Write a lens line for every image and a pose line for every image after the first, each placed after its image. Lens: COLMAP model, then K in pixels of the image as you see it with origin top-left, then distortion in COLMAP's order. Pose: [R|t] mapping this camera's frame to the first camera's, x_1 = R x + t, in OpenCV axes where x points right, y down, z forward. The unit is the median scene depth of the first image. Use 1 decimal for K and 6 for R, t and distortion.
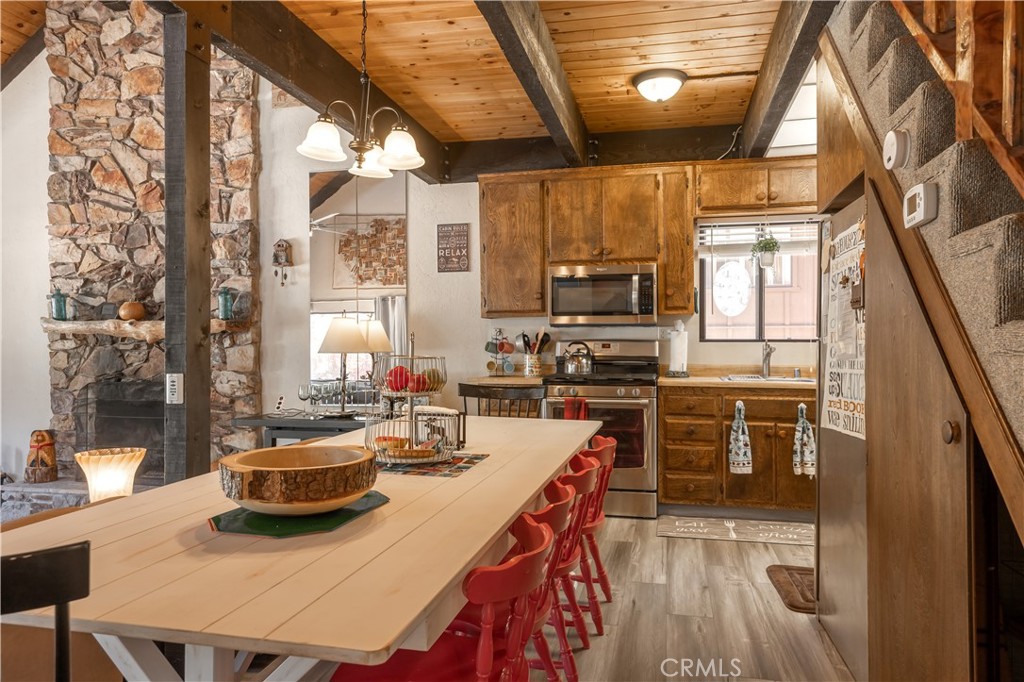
lens RADIAL K [[691.3, 0, 509.1], [0, 691.3, 344.7], [0, 0, 1]] dist [0.035670, -0.017610]
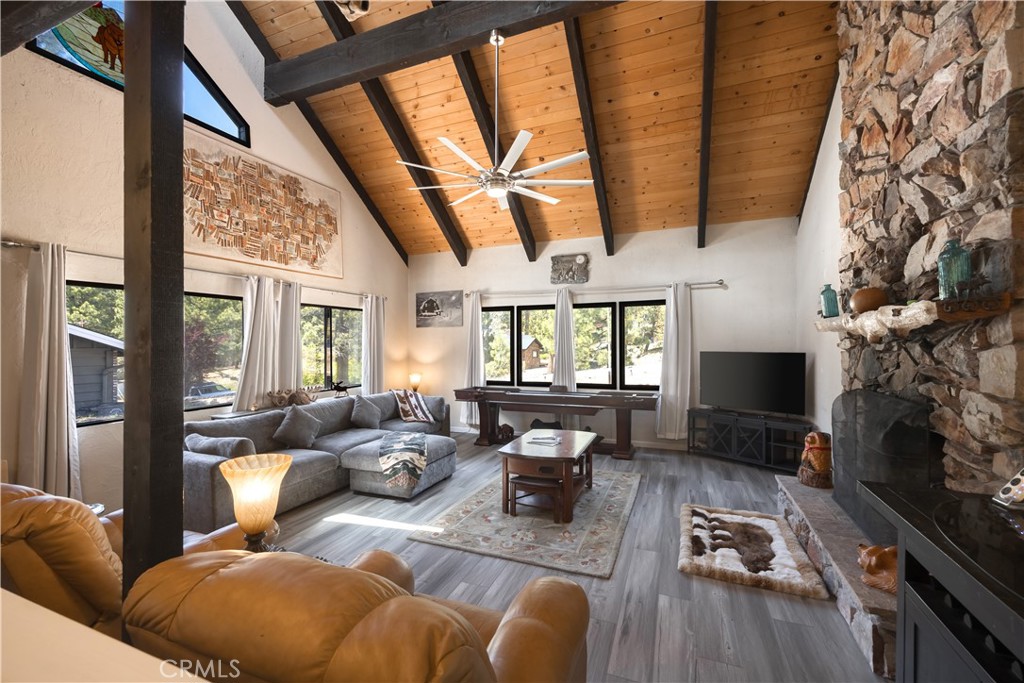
lens RADIAL K [[417.3, 0, 503.7], [0, 417.3, 349.5], [0, 0, 1]] dist [-0.009269, 0.000375]
pose [[-0.177527, 0.012876, -0.984032, -0.022043], [0.009874, 0.999887, 0.011302, -0.004097], [0.984066, -0.007710, -0.177635, 0.698920]]
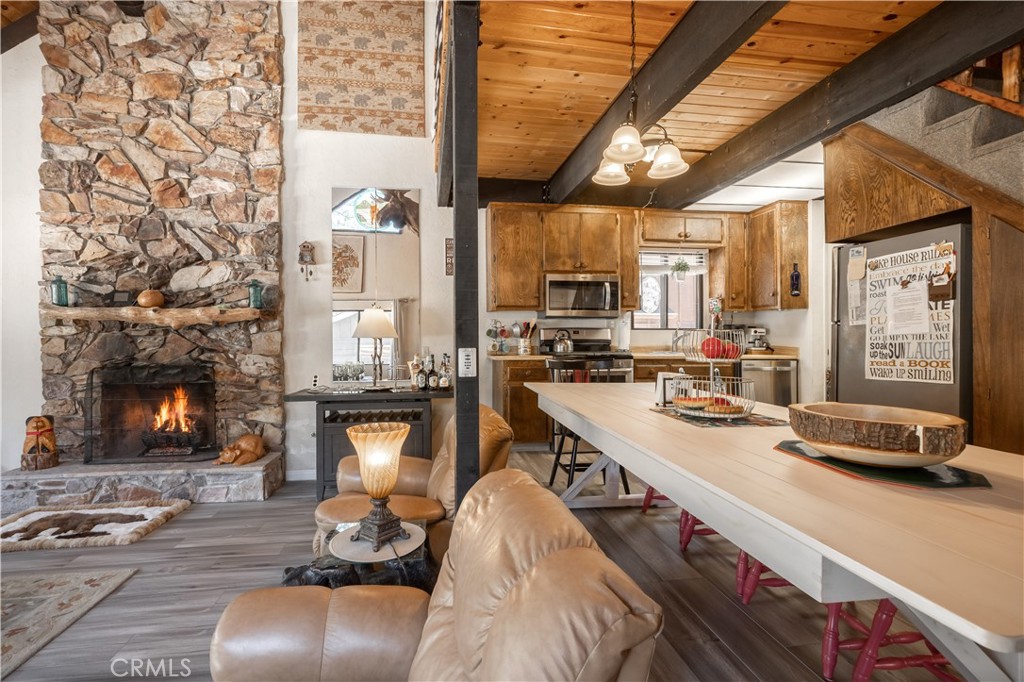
lens RADIAL K [[469.3, 0, 504.2], [0, 469.3, 337.8], [0, 0, 1]] dist [0.003582, -0.002347]
pose [[0.932033, -0.000196, 0.362374, -0.305357], [0.000579, 0.999999, -0.000948, 0.012074], [-0.362374, 0.001093, 0.932032, 0.142555]]
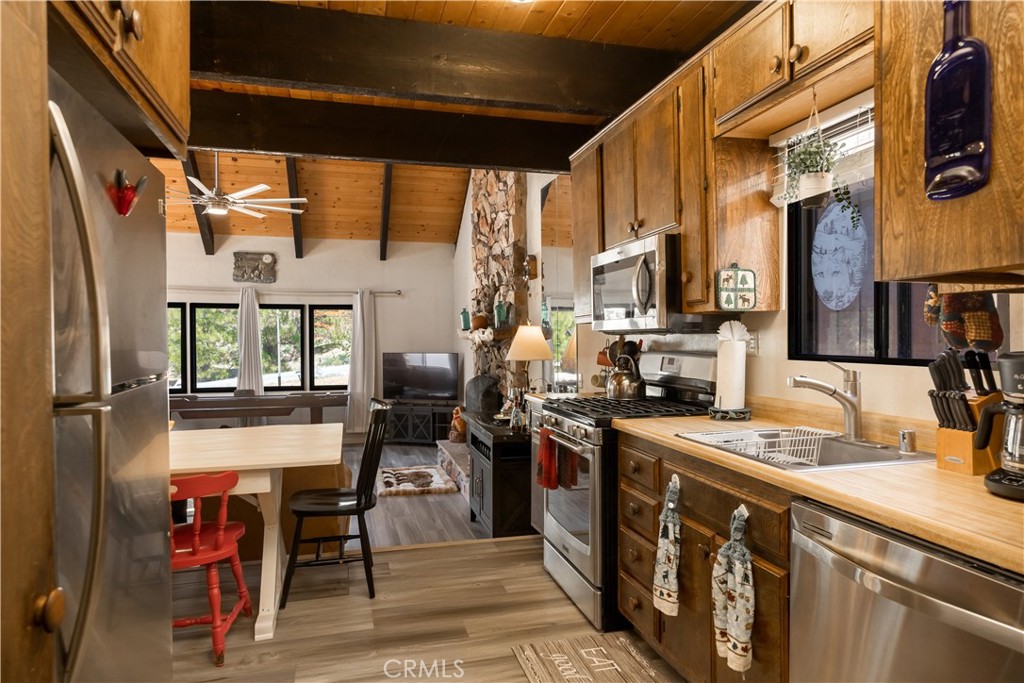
lens RADIAL K [[611.9, 0, 517.5], [0, 611.9, 343.4], [0, 0, 1]] dist [-0.004486, -0.003614]
pose [[0.480780, 0.004317, -0.876831, 0.528443], [0.007724, 0.999928, 0.009158, -0.020044], [0.876807, -0.011176, 0.480712, 0.513332]]
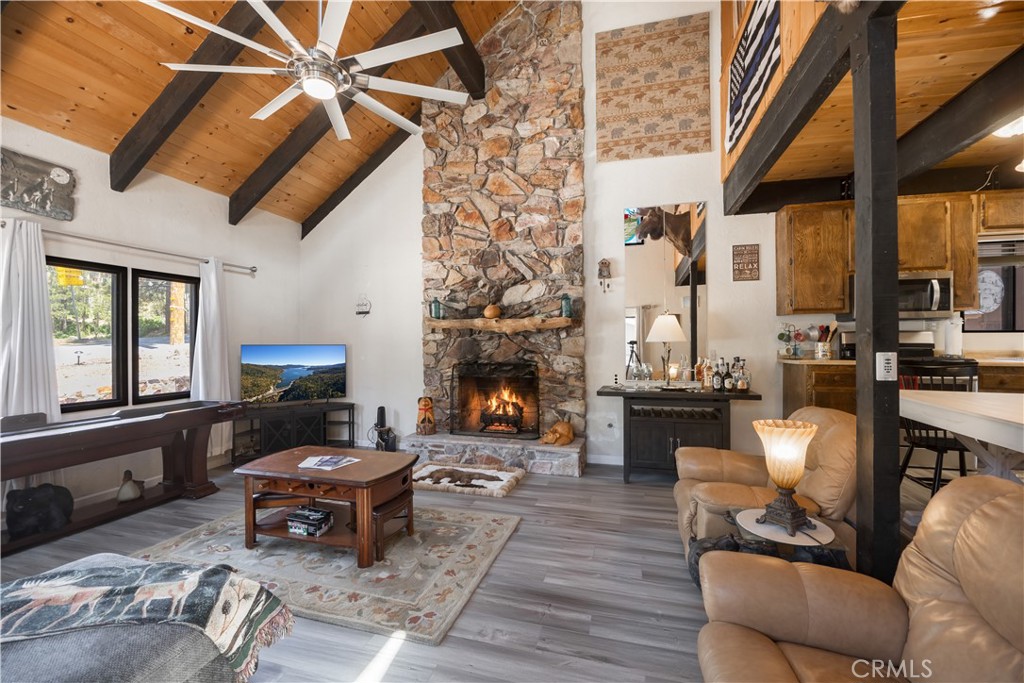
lens RADIAL K [[439.1, 0, 515.9], [0, 439.1, 343.4], [0, 0, 1]] dist [-0.025456, 0.002148]
pose [[0.998510, -0.001207, -0.054554, -0.455335], [0.001444, 0.999990, 0.004311, 0.010450], [0.054548, -0.004383, 0.998502, 0.136278]]
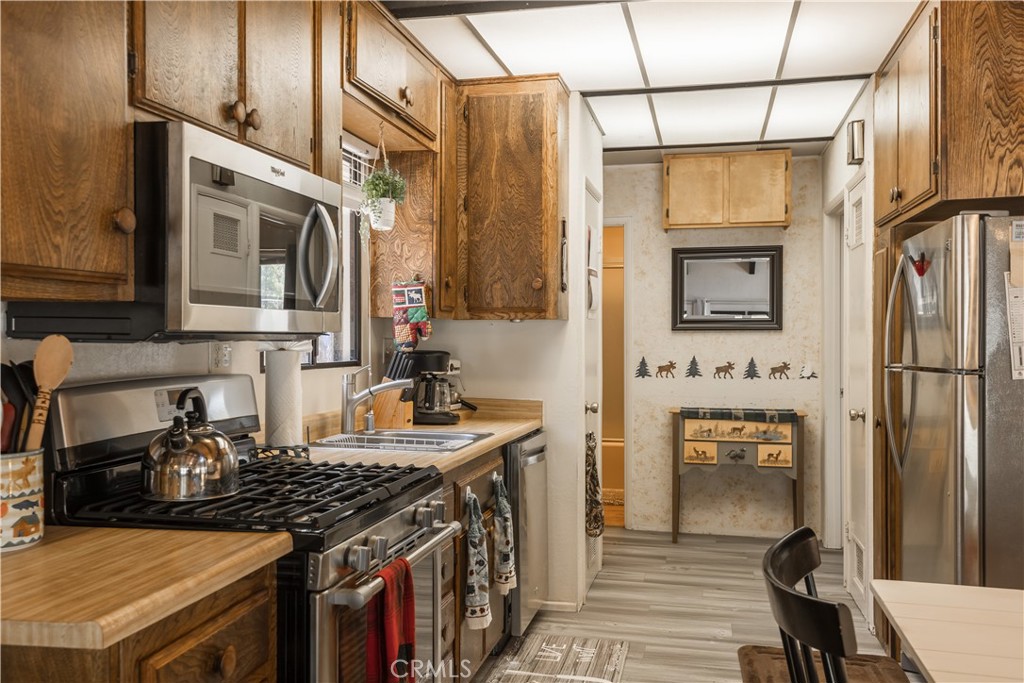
lens RADIAL K [[890.6, 0, 517.9], [0, 890.6, 340.6], [0, 0, 1]] dist [0.052751, 0.003175]
pose [[-0.010751, -0.003723, 0.999935, -0.257904], [-0.000148, 0.999993, 0.003721, -0.023543], [-0.999942, -0.000108, -0.010751, 0.746323]]
